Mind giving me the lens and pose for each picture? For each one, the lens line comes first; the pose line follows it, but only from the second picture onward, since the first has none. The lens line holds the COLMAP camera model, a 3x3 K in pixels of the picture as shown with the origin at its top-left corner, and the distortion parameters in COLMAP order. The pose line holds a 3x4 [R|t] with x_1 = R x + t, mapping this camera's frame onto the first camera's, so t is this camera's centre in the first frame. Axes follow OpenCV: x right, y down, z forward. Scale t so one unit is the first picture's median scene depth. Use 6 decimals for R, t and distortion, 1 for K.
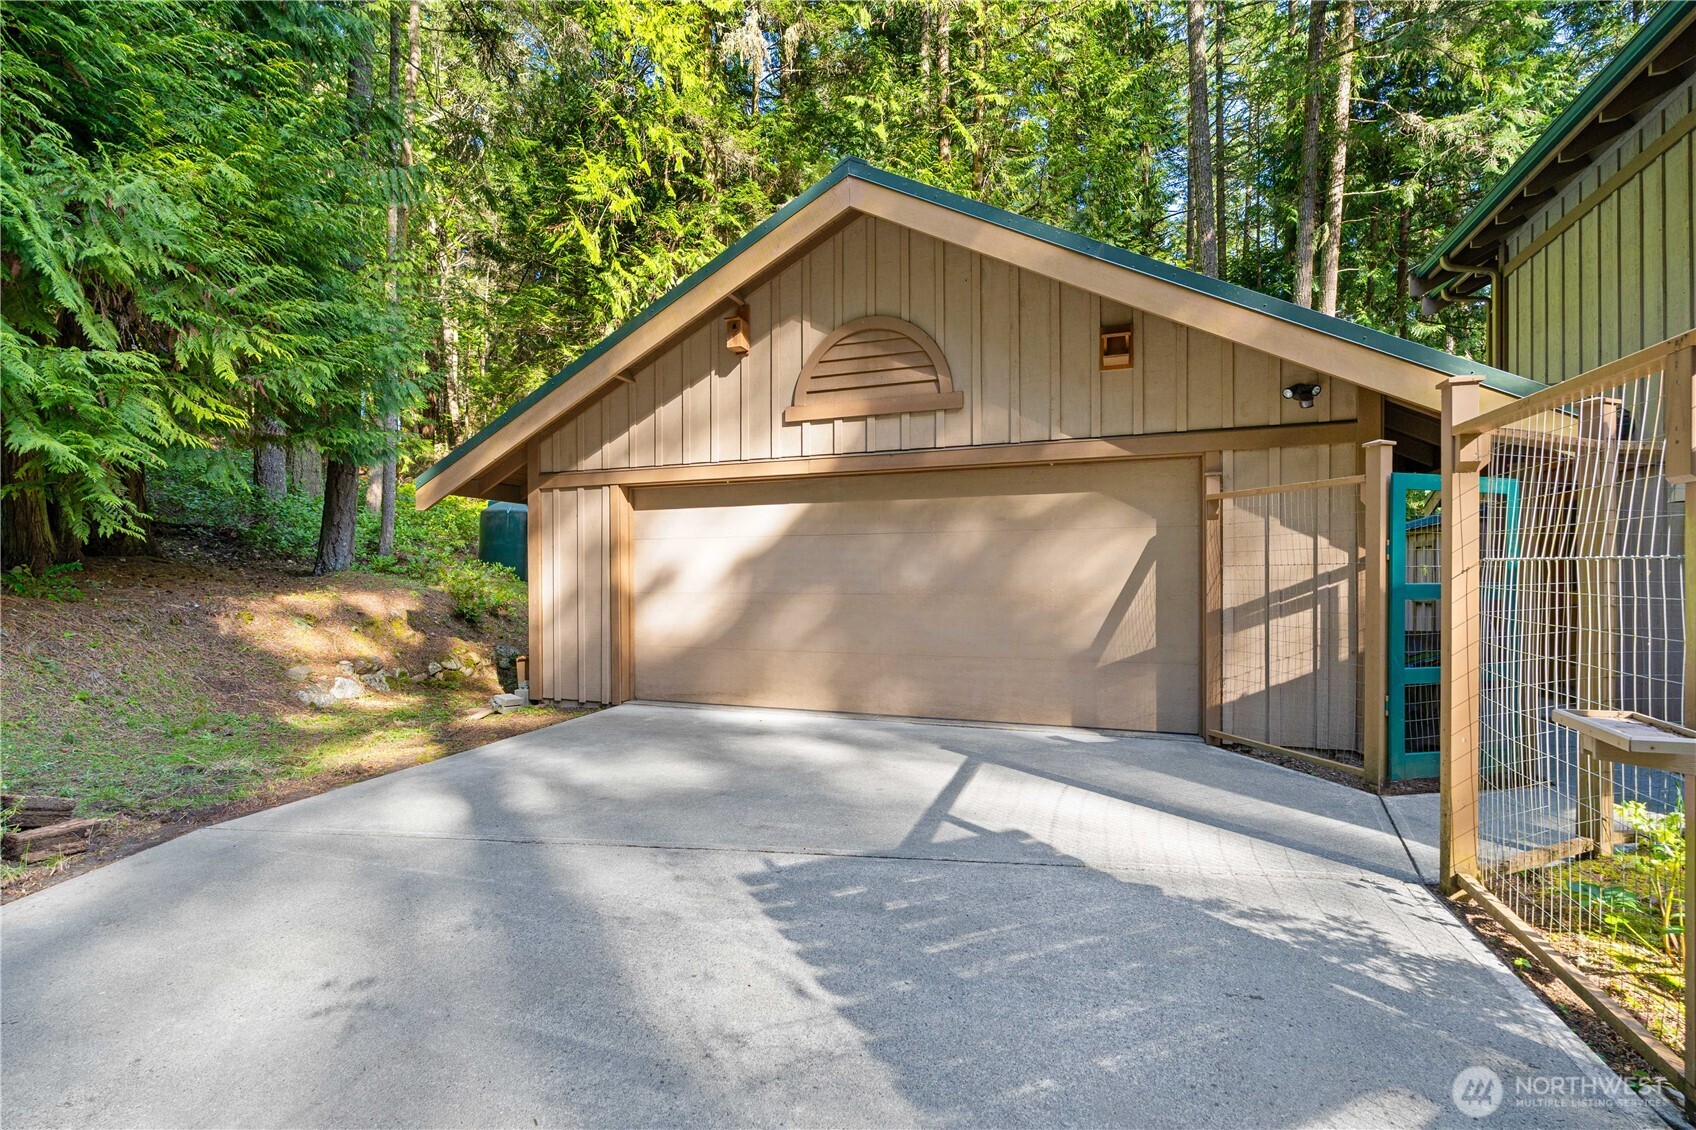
lens RADIAL K [[746.3, 0, 846.5], [0, 746.3, 559.9], [0, 0, 1]] dist [0.003701, 0.000396]
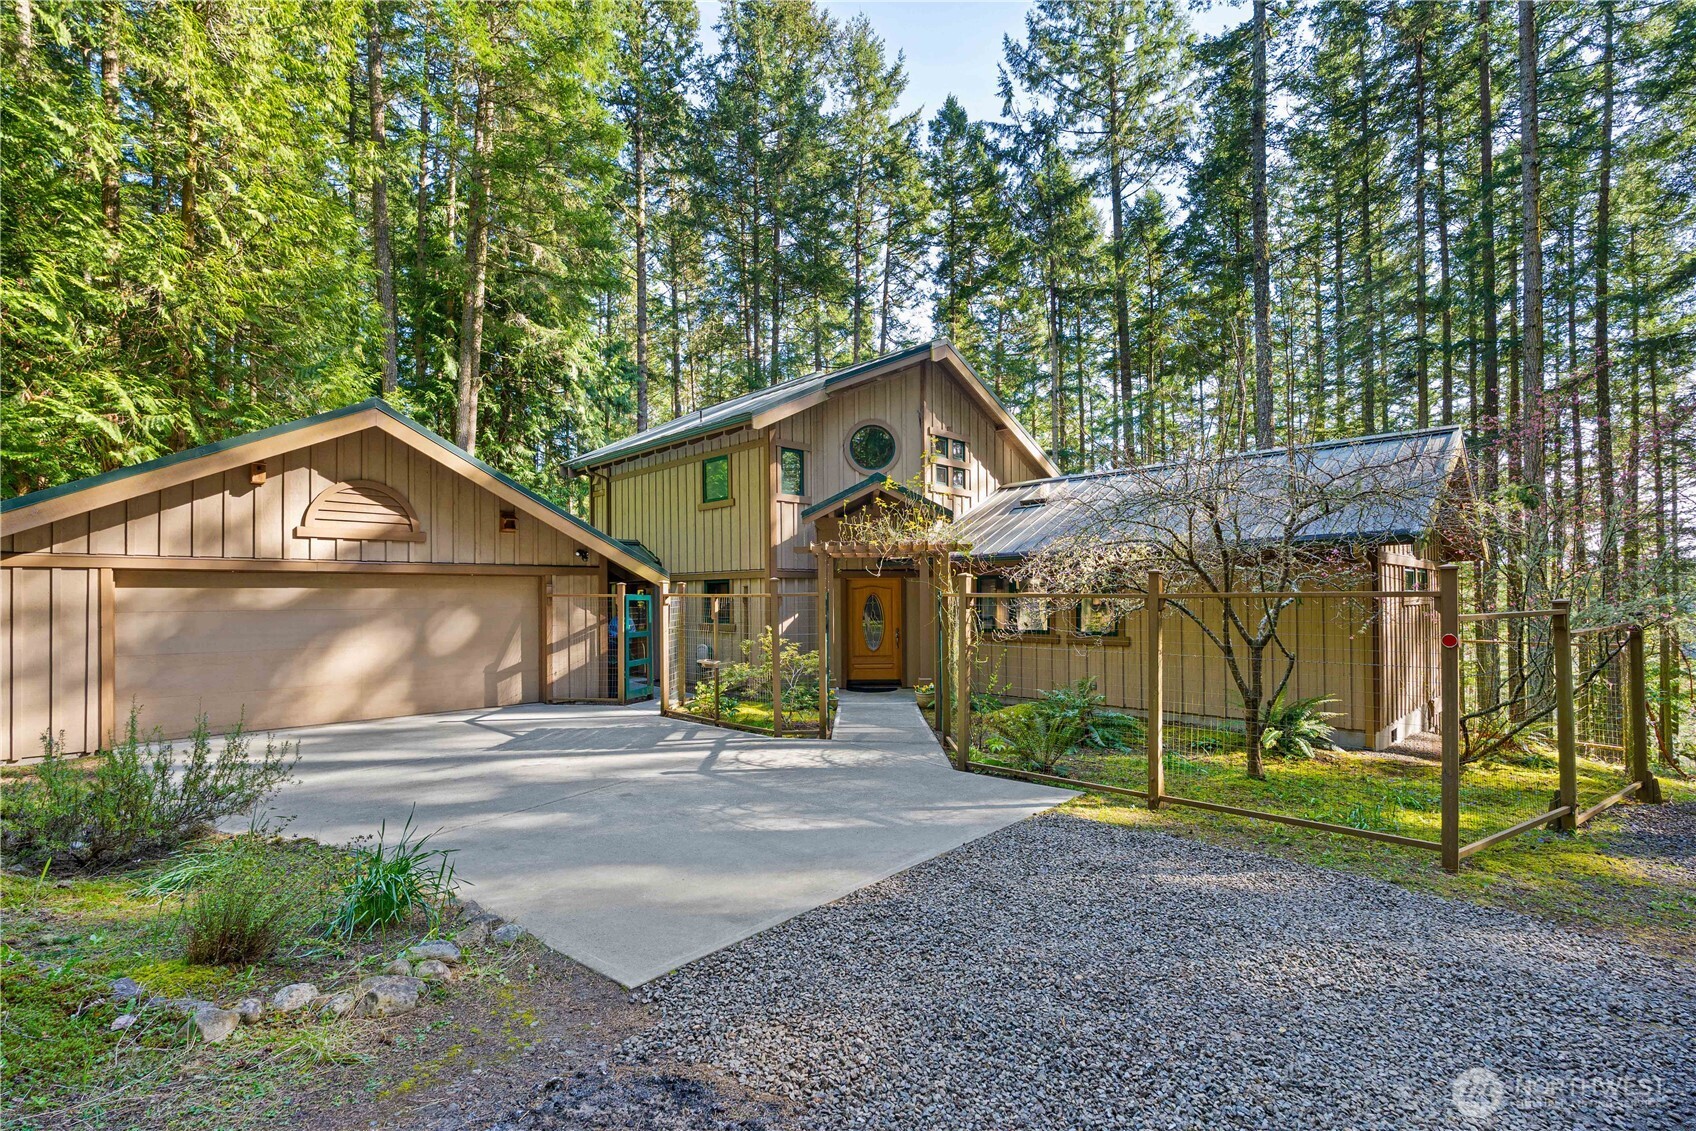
lens RADIAL K [[743.9, 0, 850.1], [0, 743.9, 592.5], [0, 0, 1]] dist [-0.002105, -0.000166]
pose [[0.413872, 0.009243, 0.910288, -1.174945], [0.000339, 0.999947, -0.010308, -0.062565], [-0.910335, 0.004575, 0.413847, -0.778573]]
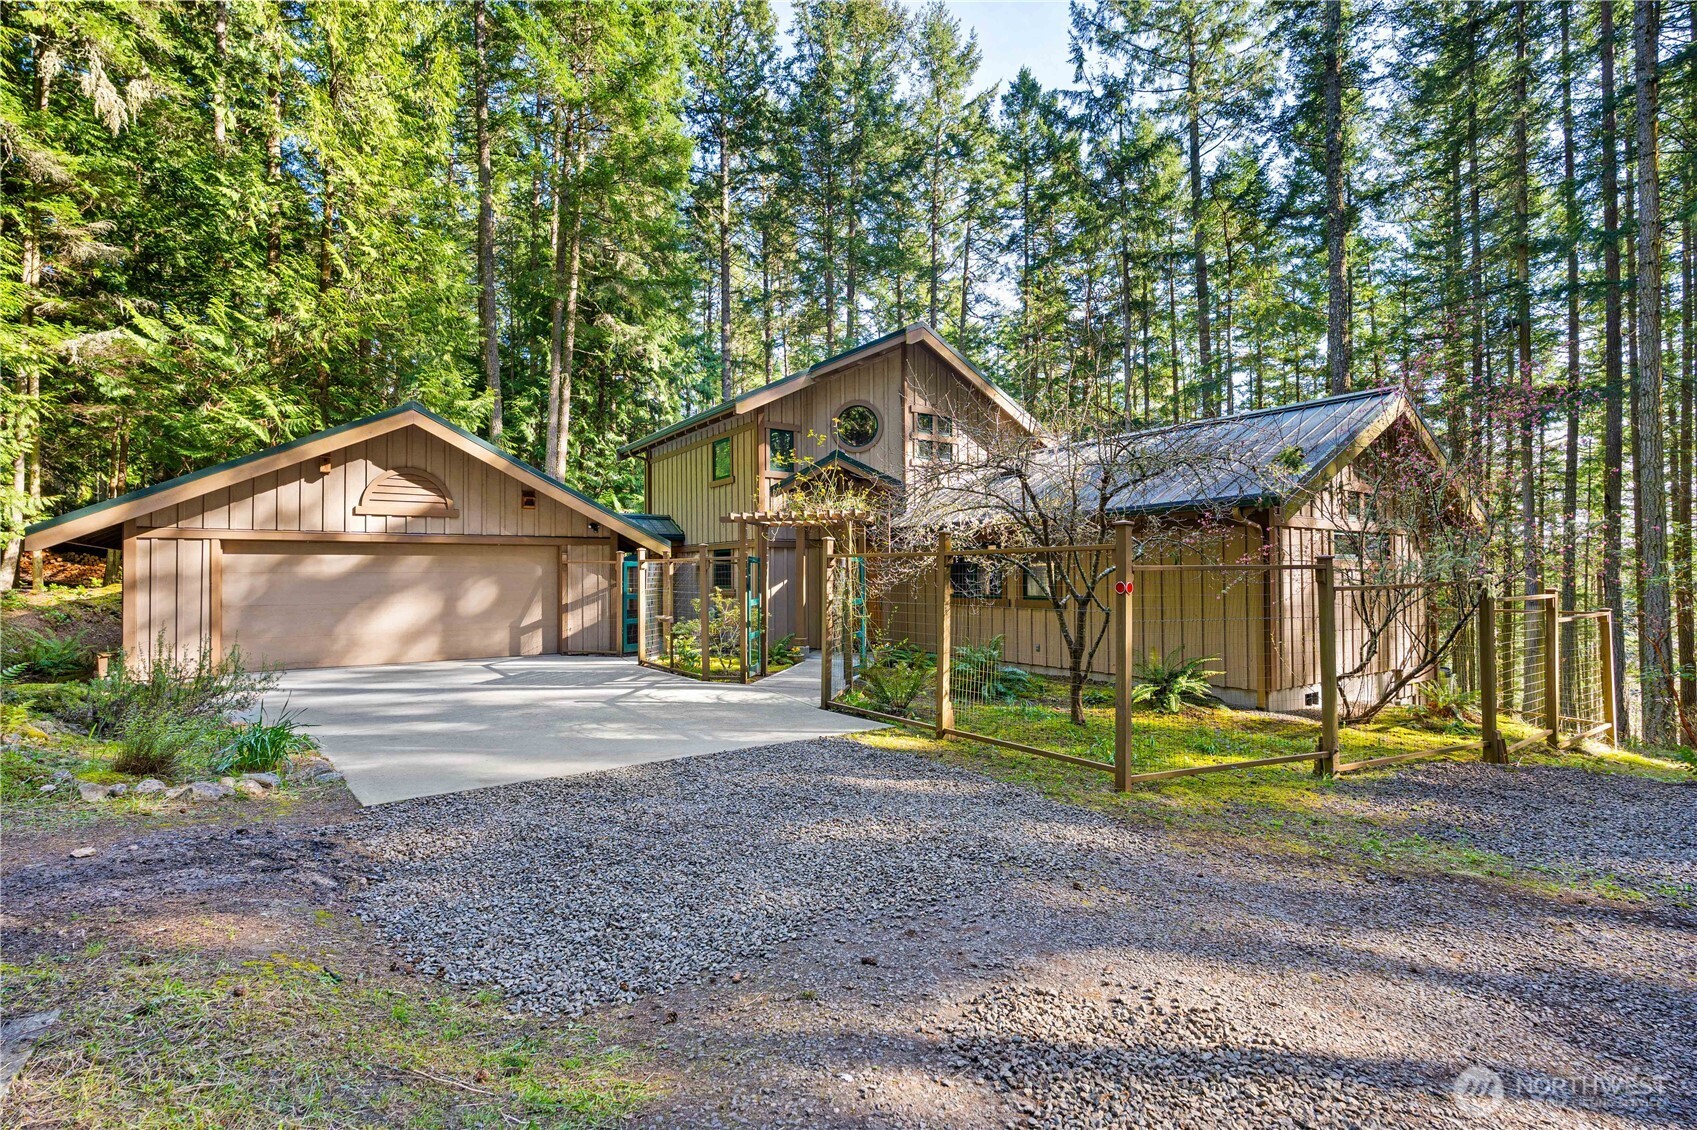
lens RADIAL K [[749.6, 0, 846.2], [0, 749.6, 562.0], [0, 0, 1]] dist [0.001992, -0.000370]
pose [[0.568420, 0.017655, 0.822549, -1.118883], [-0.001444, 0.999790, -0.020461, -0.027124], [-0.822737, 0.010443, 0.568326, -1.334614]]
